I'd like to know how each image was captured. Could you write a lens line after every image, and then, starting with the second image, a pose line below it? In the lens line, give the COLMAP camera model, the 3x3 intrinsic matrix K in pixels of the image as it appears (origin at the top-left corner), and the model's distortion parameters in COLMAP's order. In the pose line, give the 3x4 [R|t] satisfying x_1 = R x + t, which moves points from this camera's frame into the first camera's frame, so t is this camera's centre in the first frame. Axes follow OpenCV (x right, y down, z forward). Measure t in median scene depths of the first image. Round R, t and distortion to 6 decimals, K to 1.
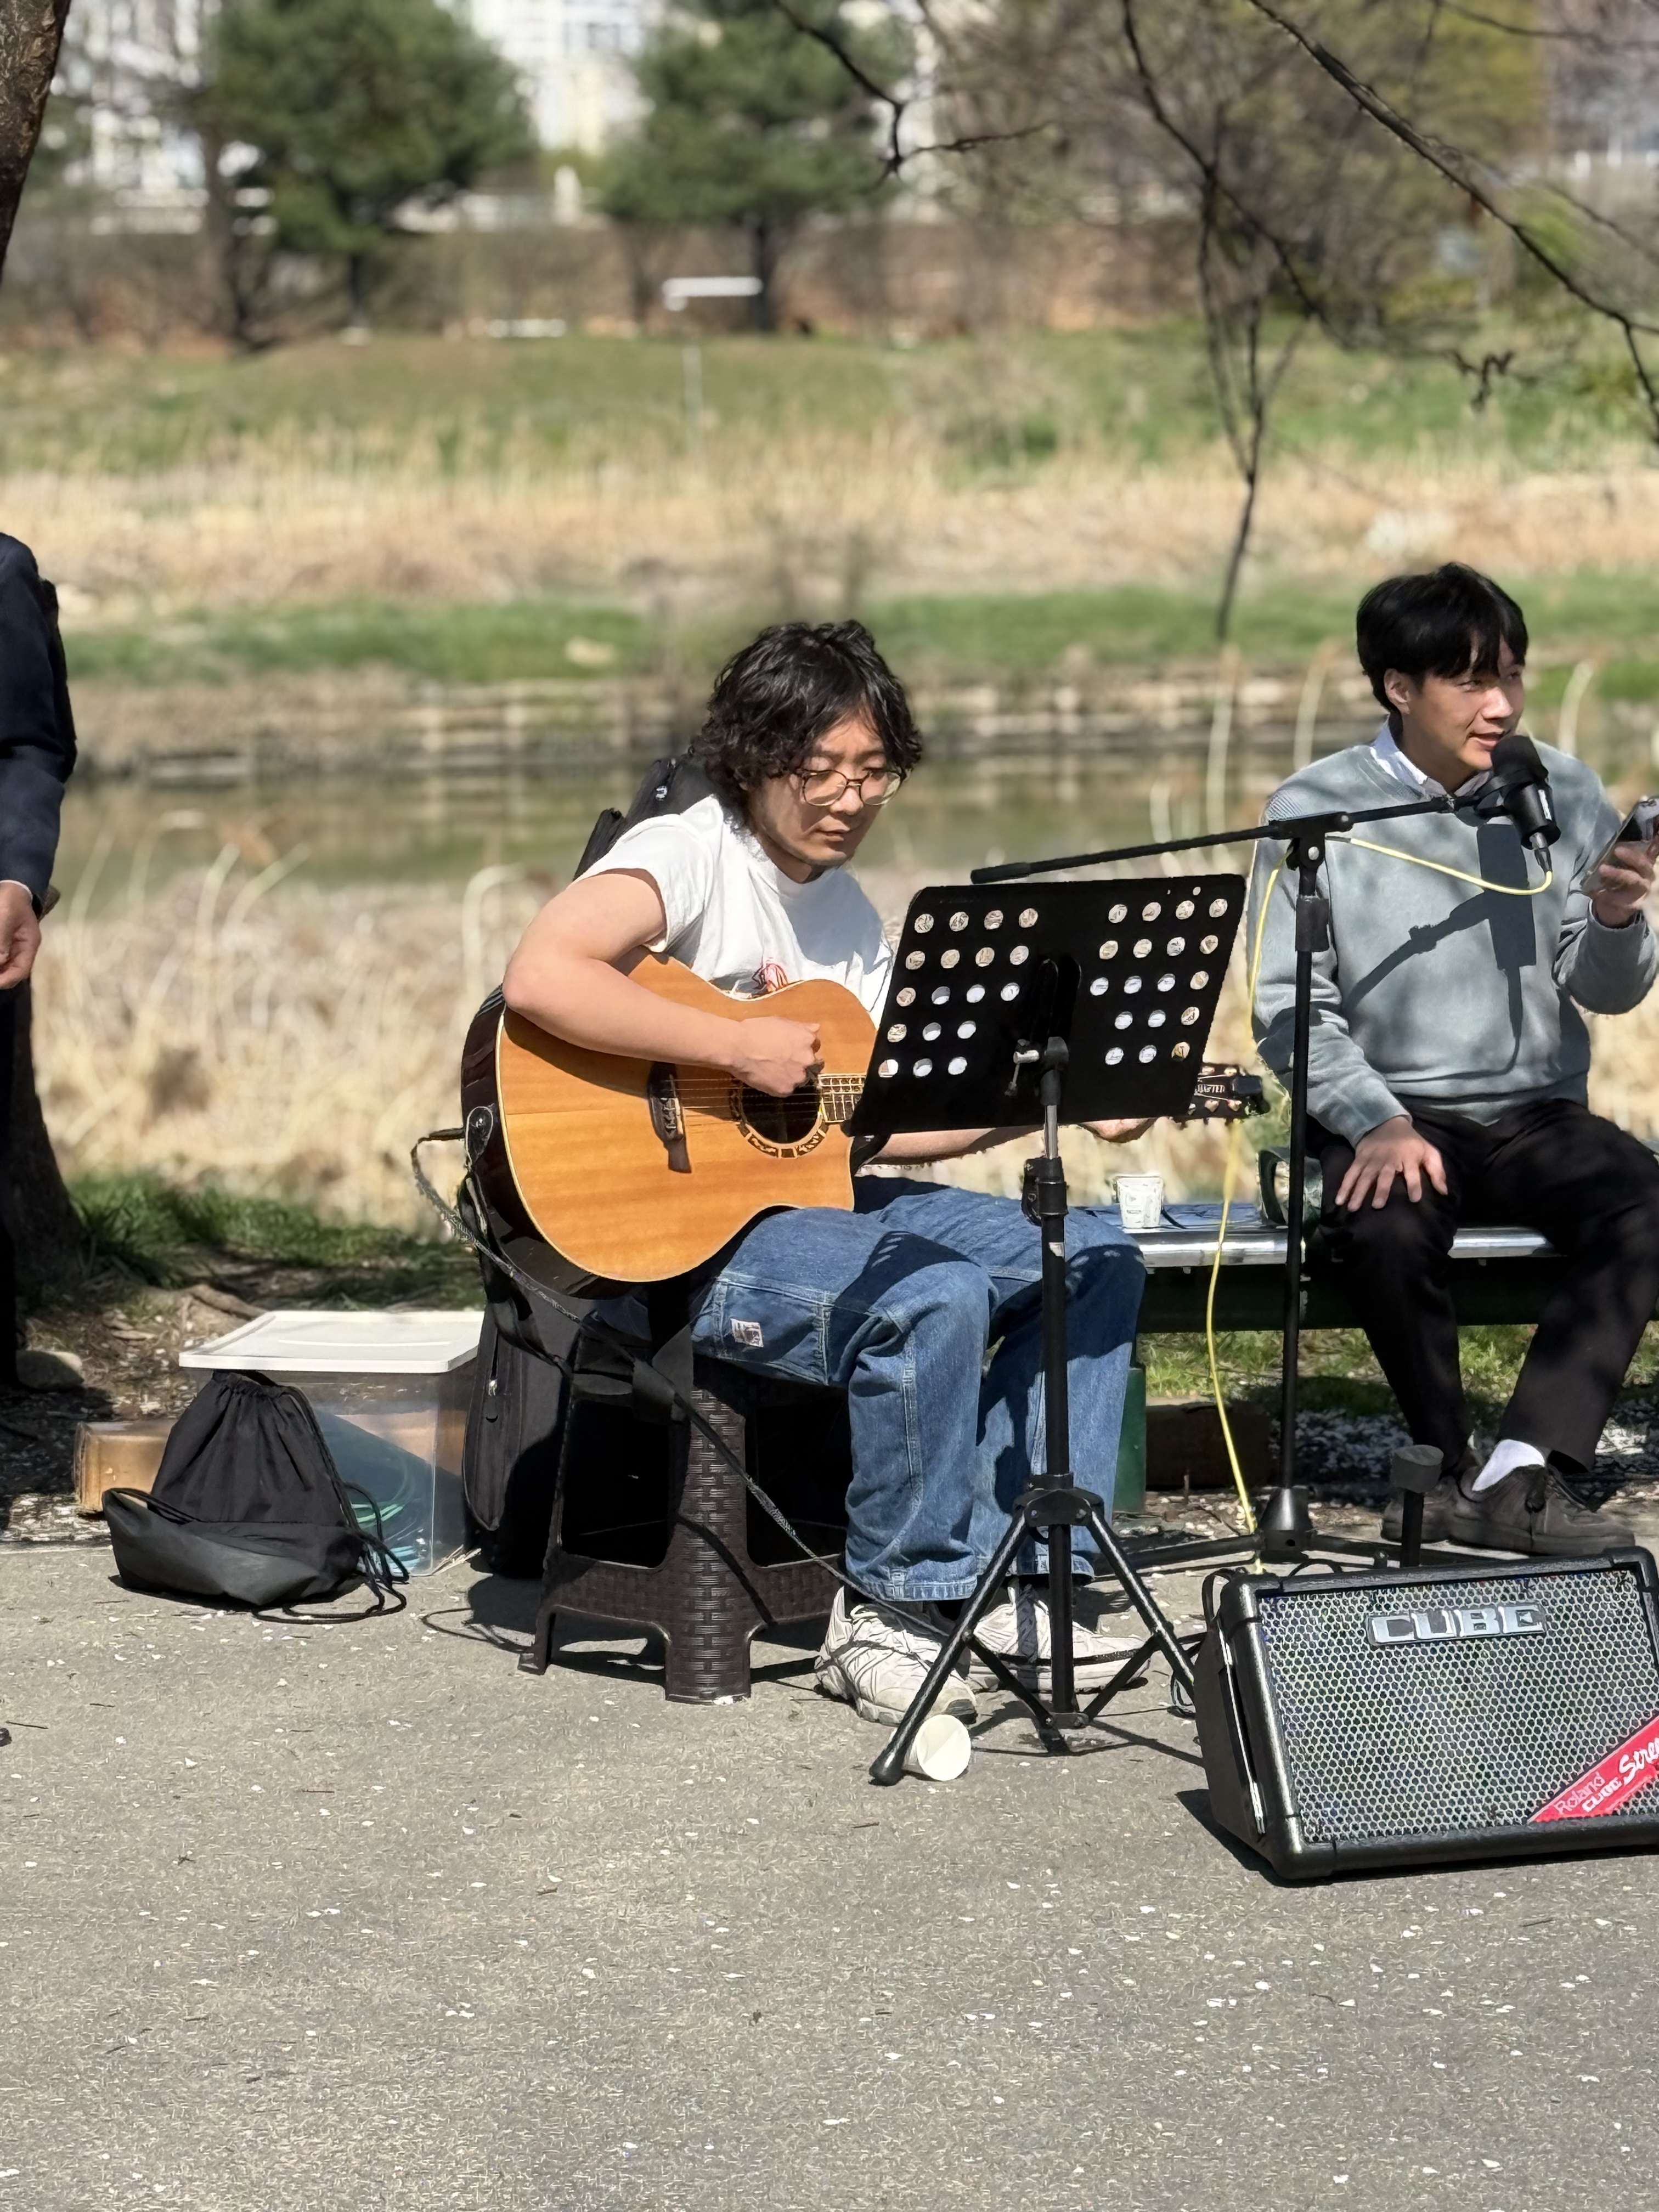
lens RADIAL K [[6731.9, 0, 830.7], [0, 6731.9, 1111.0], [0, 0, 1]] dist [0.084507, 0.000000]
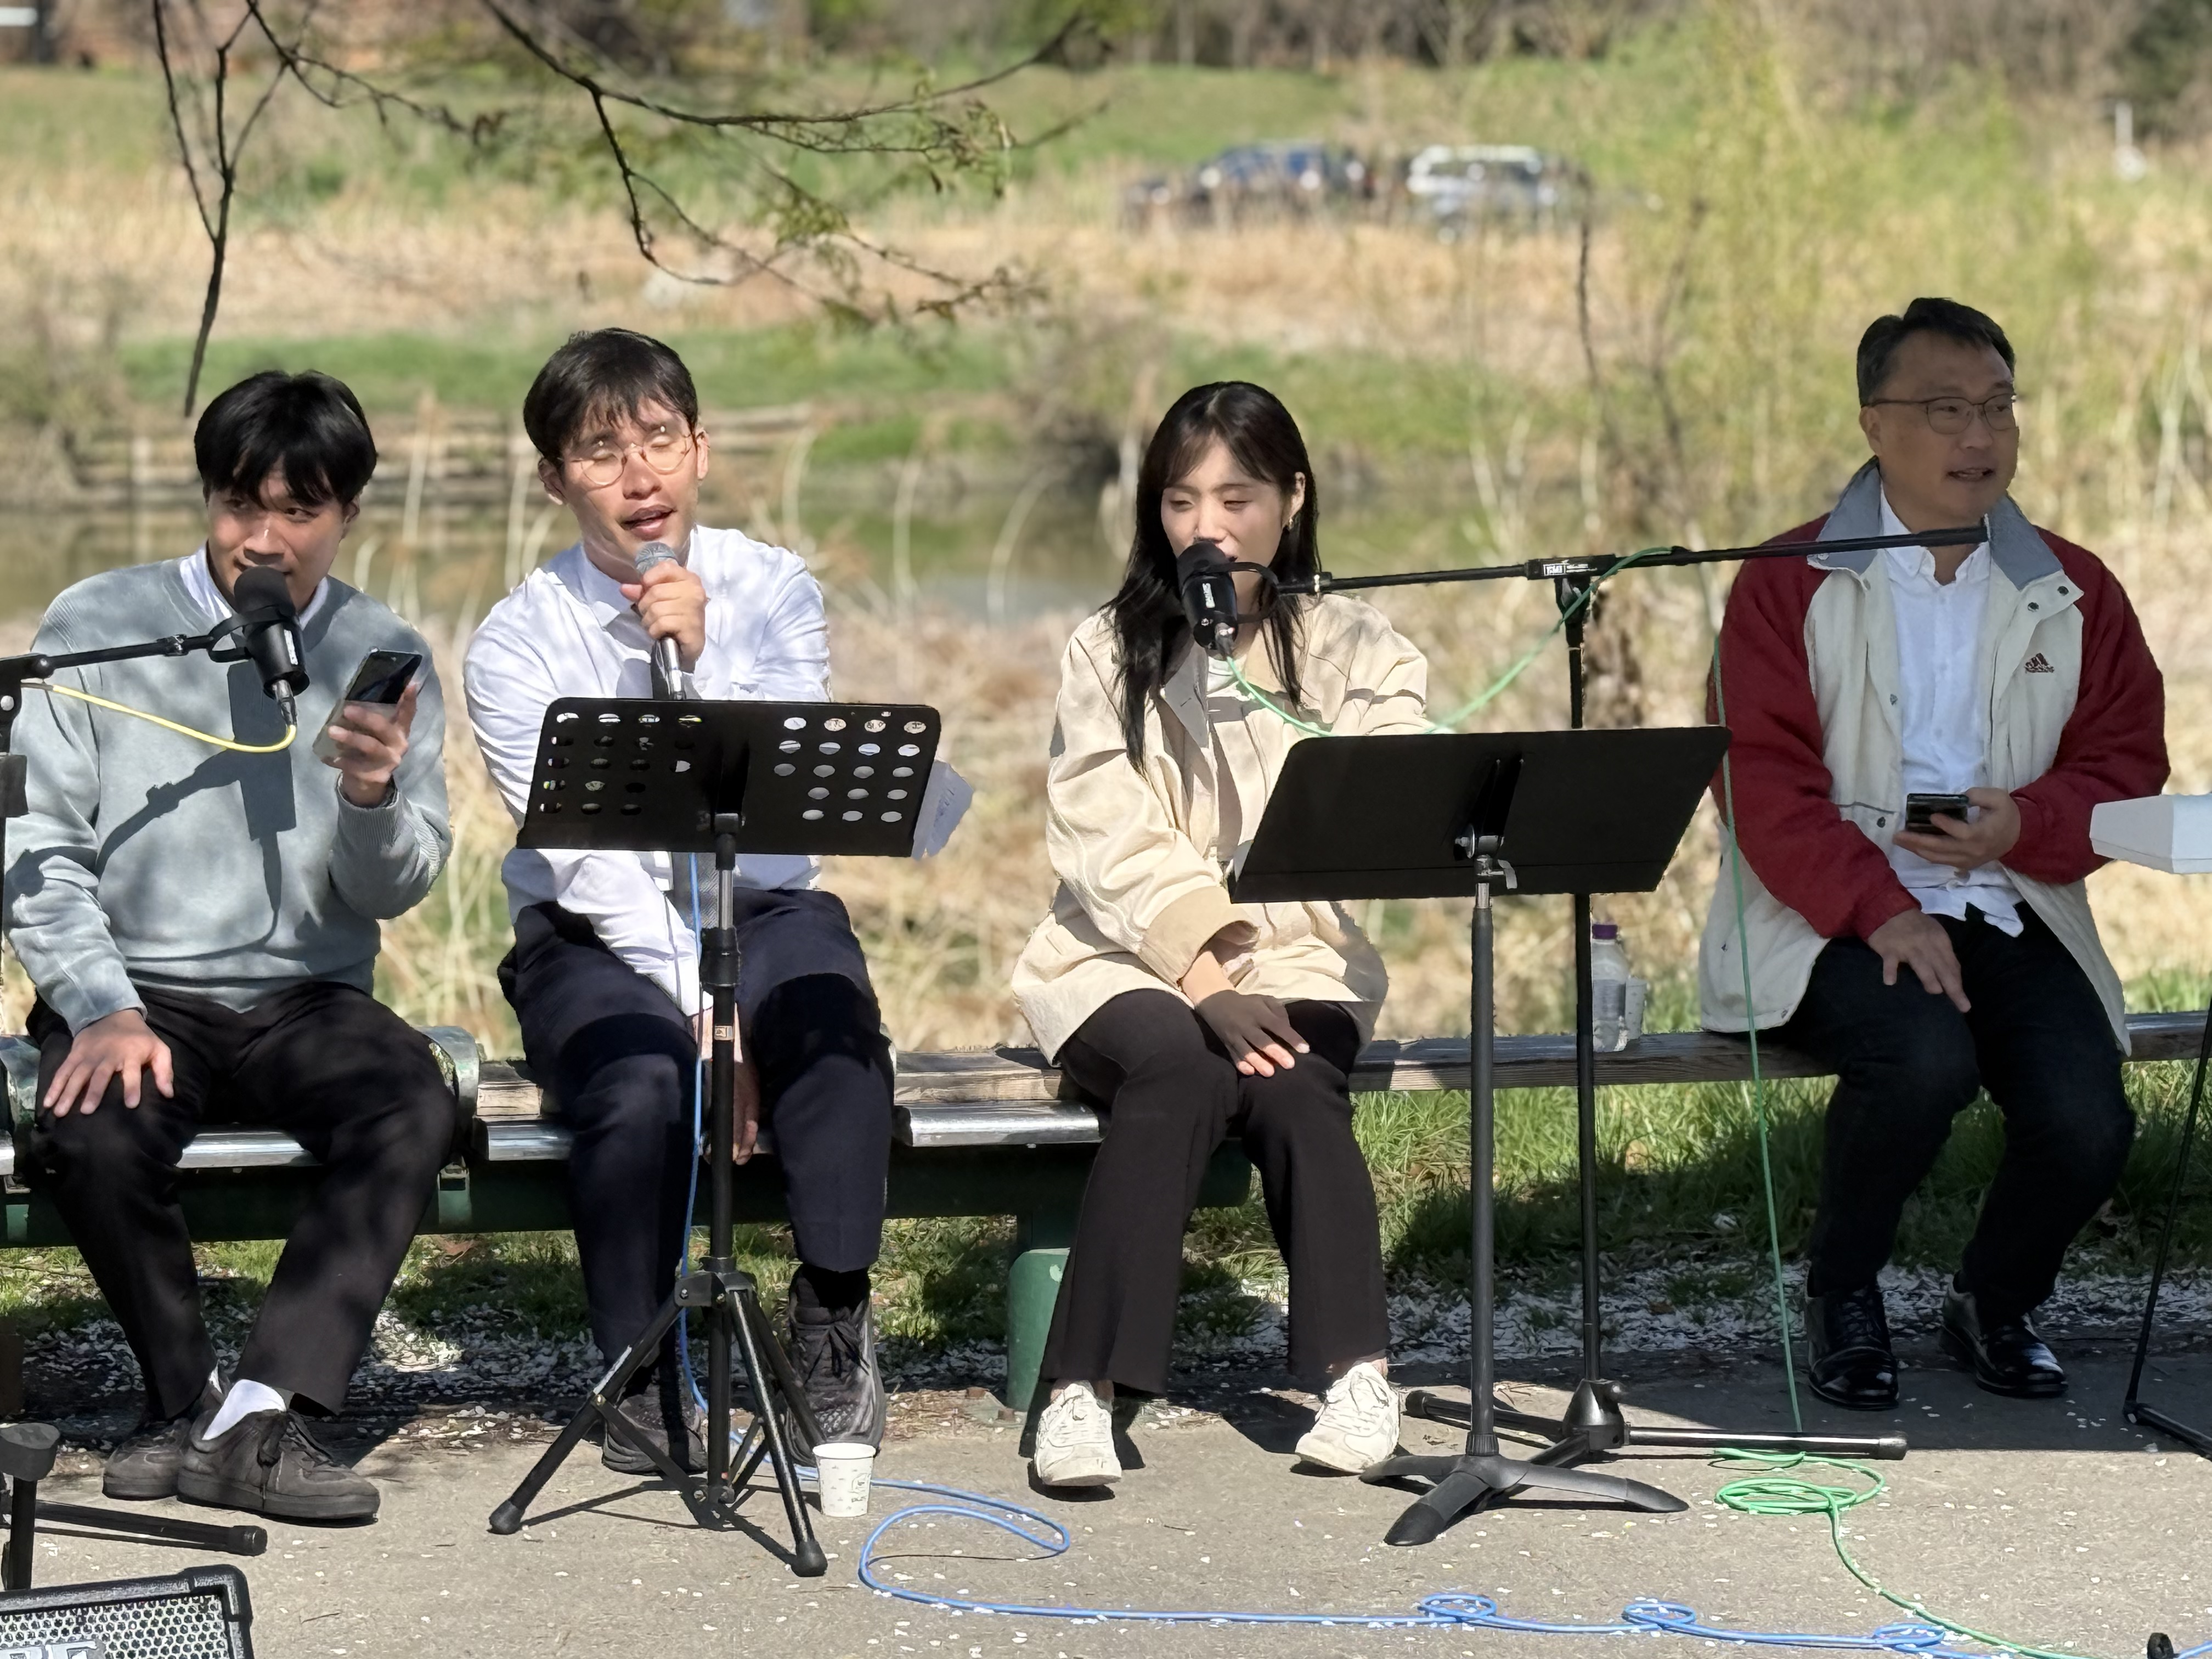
lens RADIAL K [[6731.9, 0, 1105.6], [0, 6731.9, 825.6], [0, 0, 1]] dist [0.084507, 0.000000]
pose [[0.990013, 0.007576, 0.140775, 0.085994], [-0.006942, 0.999963, -0.004995, -0.018615], [-0.140808, 0.003968, 0.990029, 0.123641]]
